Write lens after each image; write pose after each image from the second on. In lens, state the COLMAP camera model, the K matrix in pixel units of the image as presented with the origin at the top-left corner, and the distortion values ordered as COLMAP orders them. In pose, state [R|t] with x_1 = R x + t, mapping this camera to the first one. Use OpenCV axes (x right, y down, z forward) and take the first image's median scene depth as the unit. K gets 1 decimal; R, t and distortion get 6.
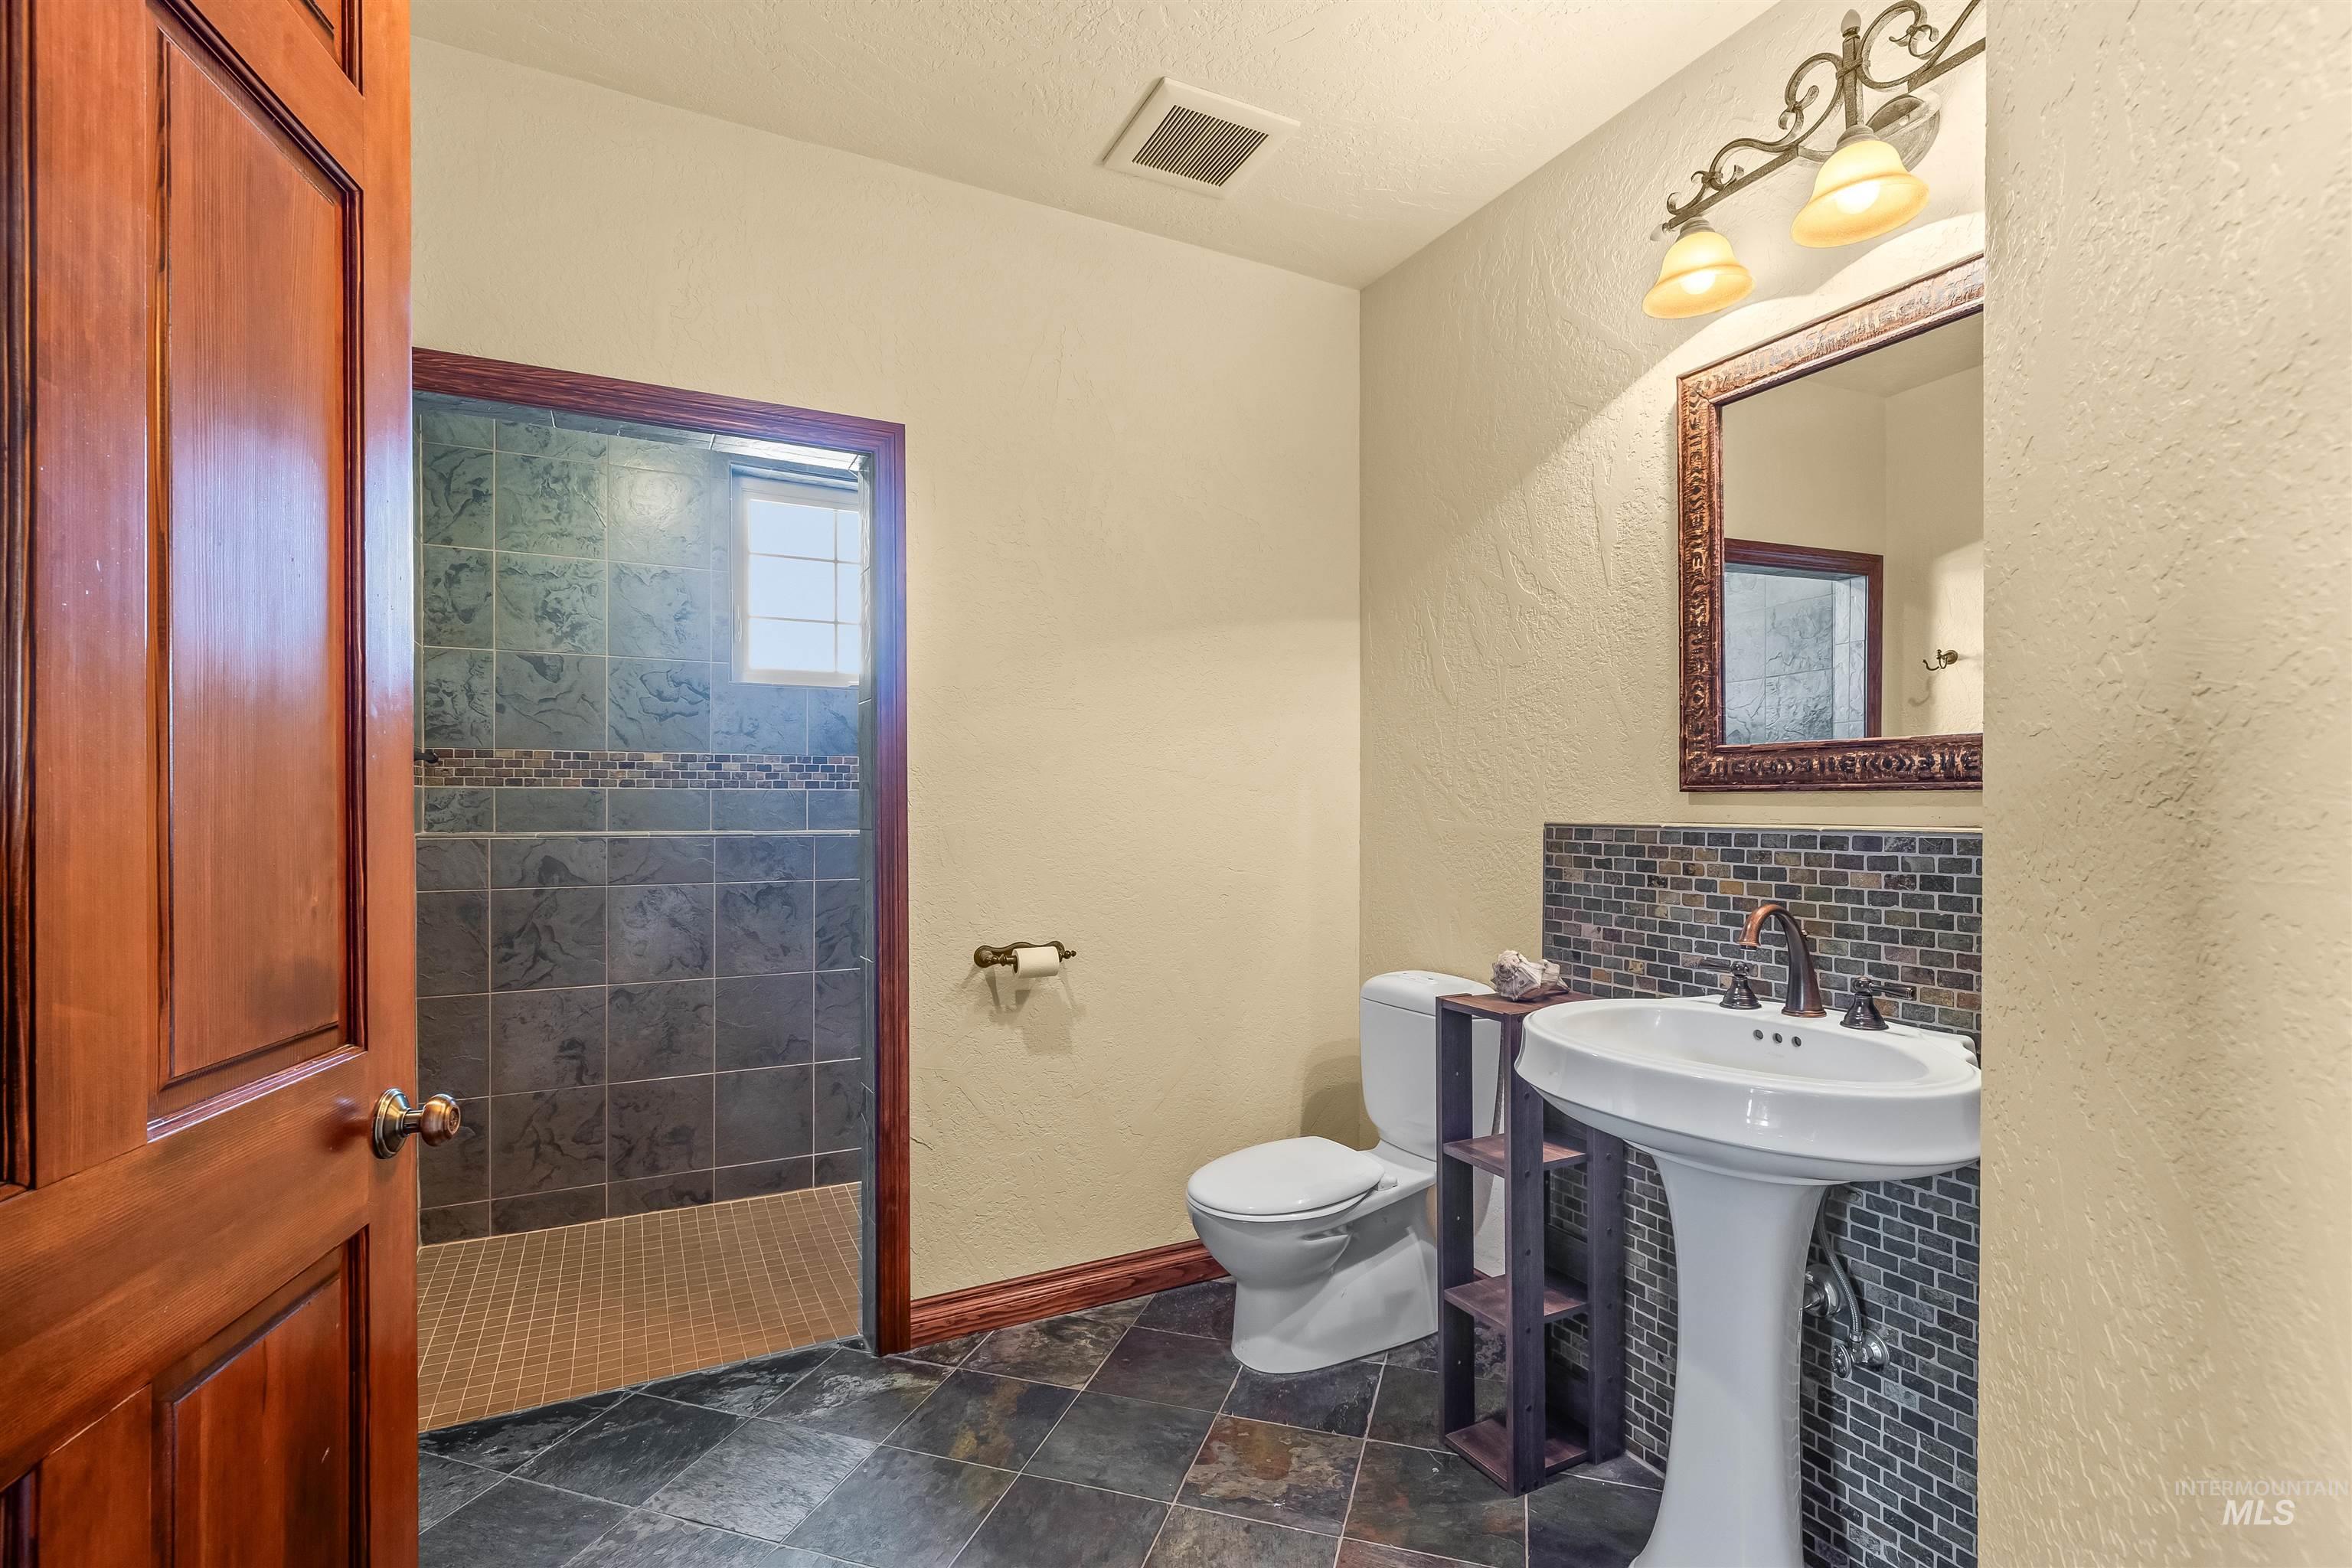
lens RADIAL K [[1082.4, 0, 1176.9], [0, 1082.4, 795.9], [0, 0, 1]] dist [-0.003146, 0.001222]
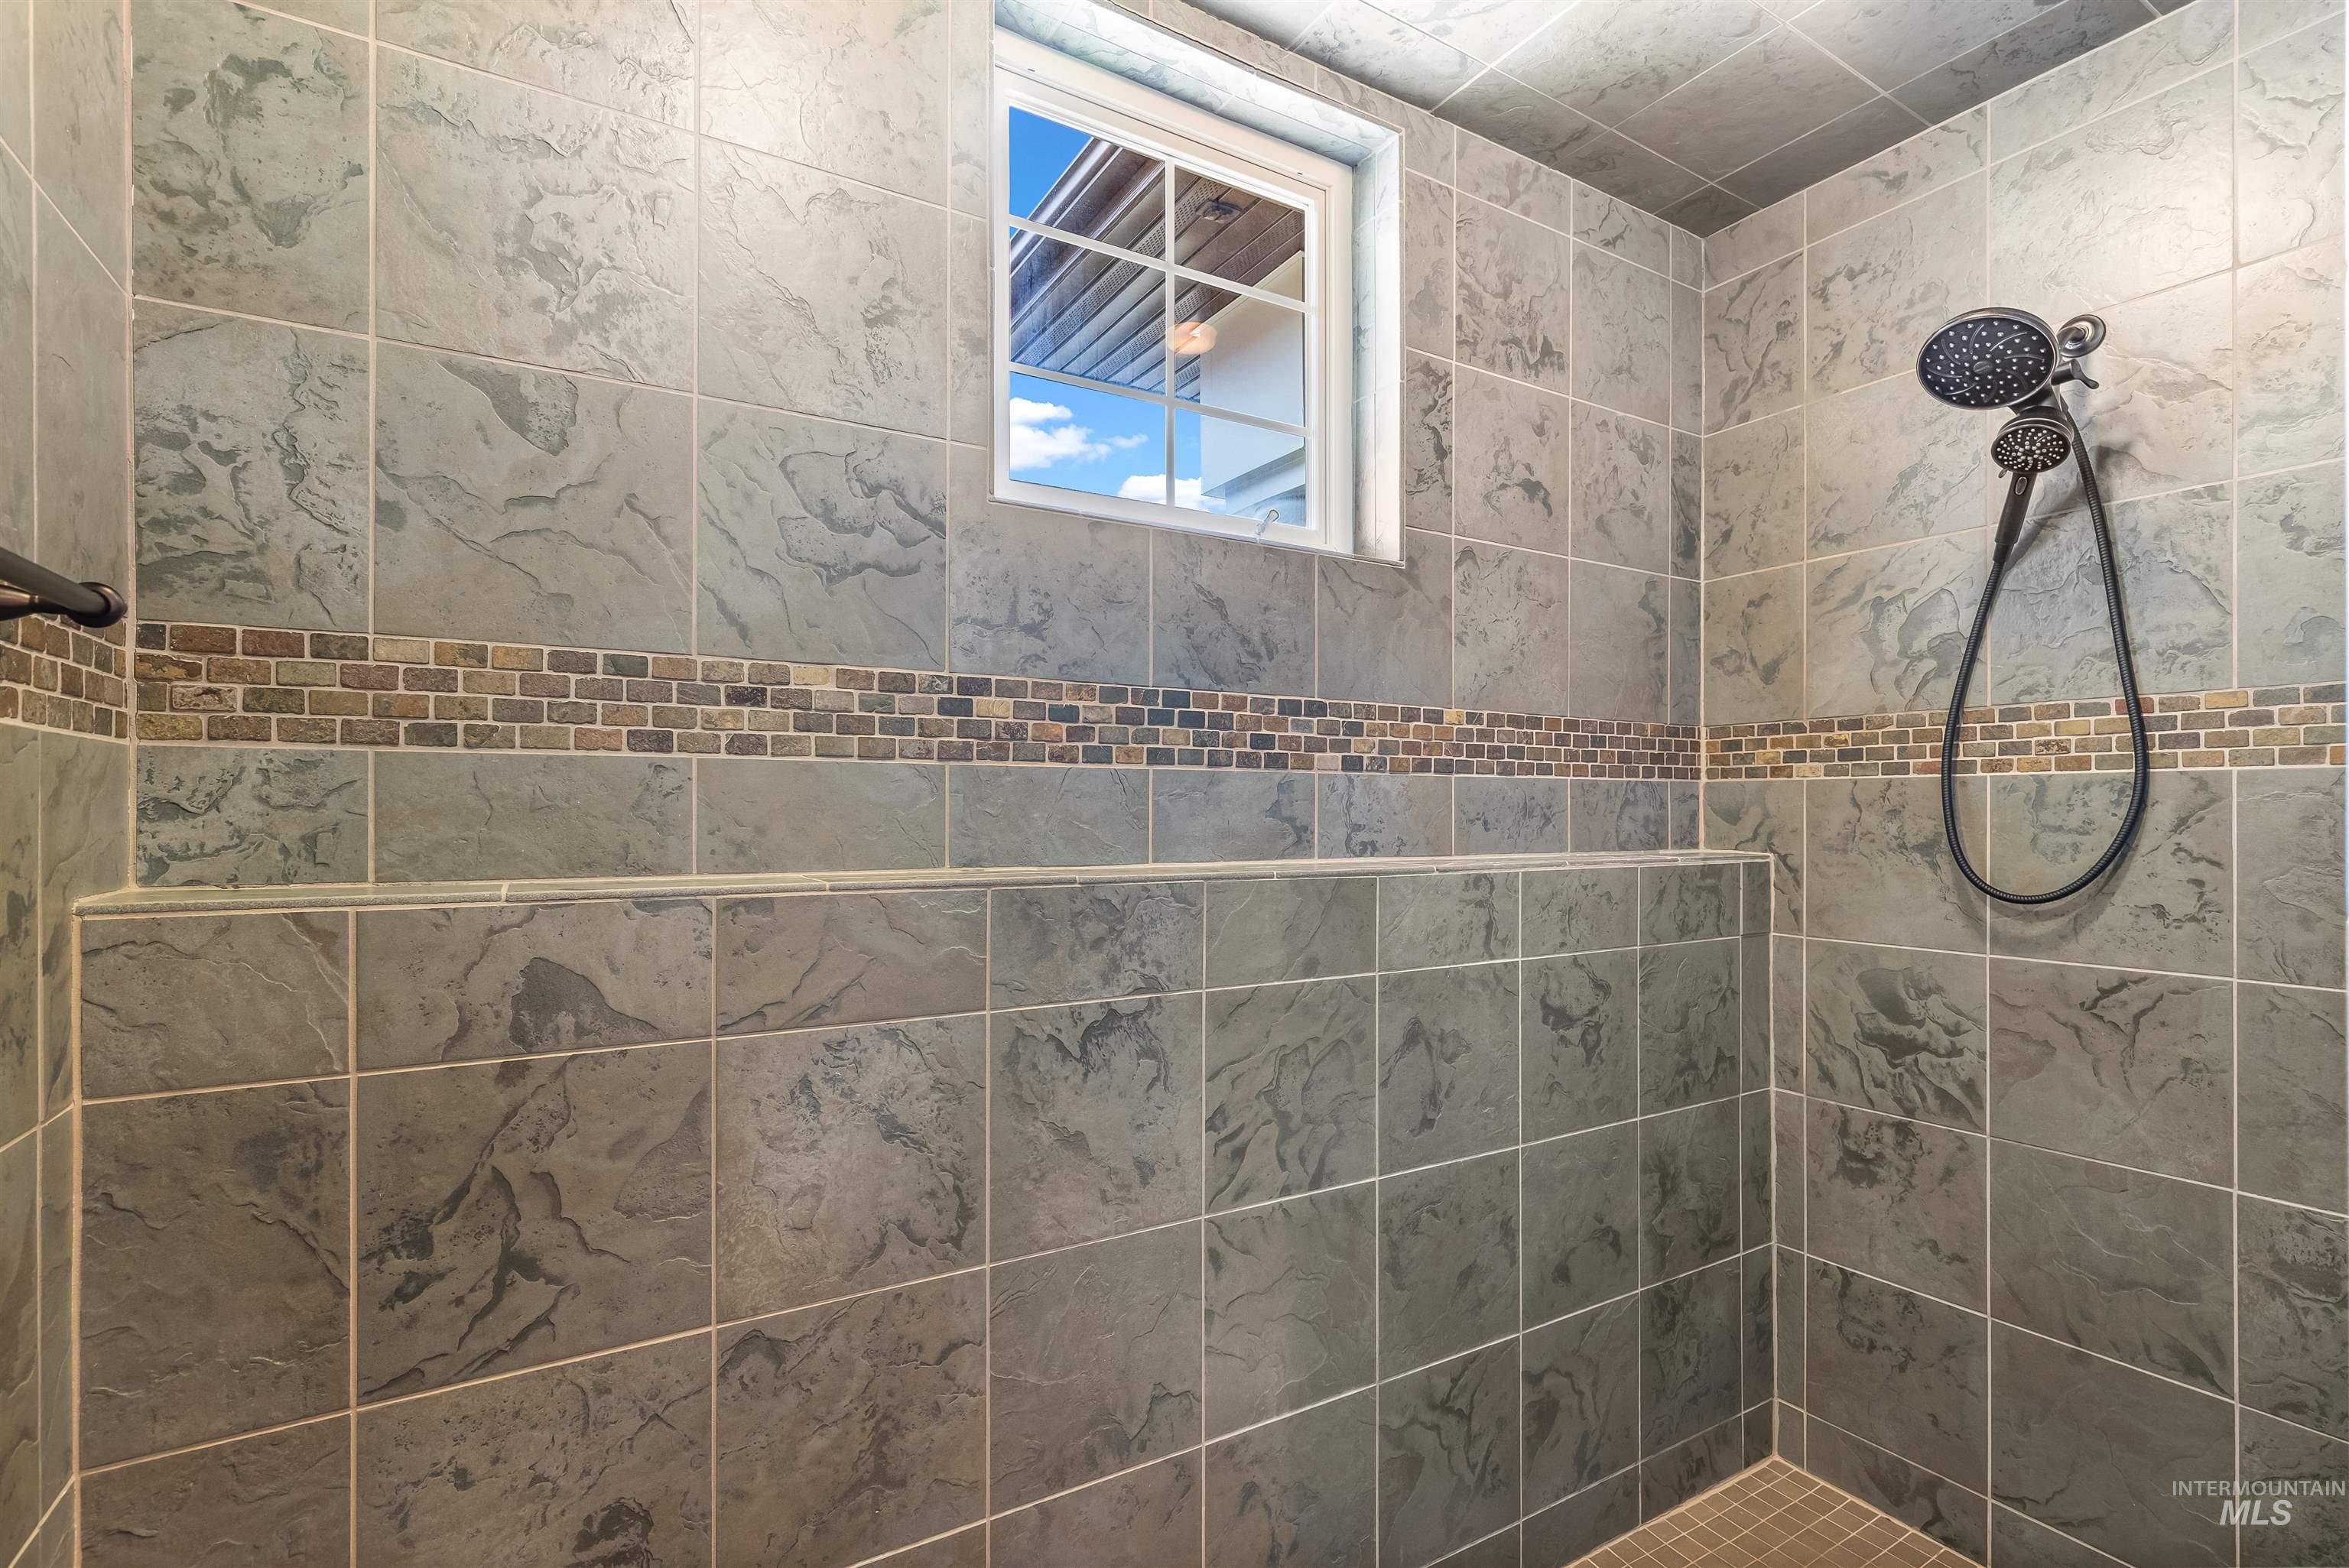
lens RADIAL K [[1080.9, 0, 1175.4], [0, 1080.9, 795.9], [0, 0, 1]] dist [-0.003146, 0.001222]
pose [[0.997323, 0.003079, 0.073060, -0.399943], [-0.003081, 0.999995, -0.000076, 0.005696], [-0.073060, -0.000149, 0.997328, 0.637110]]
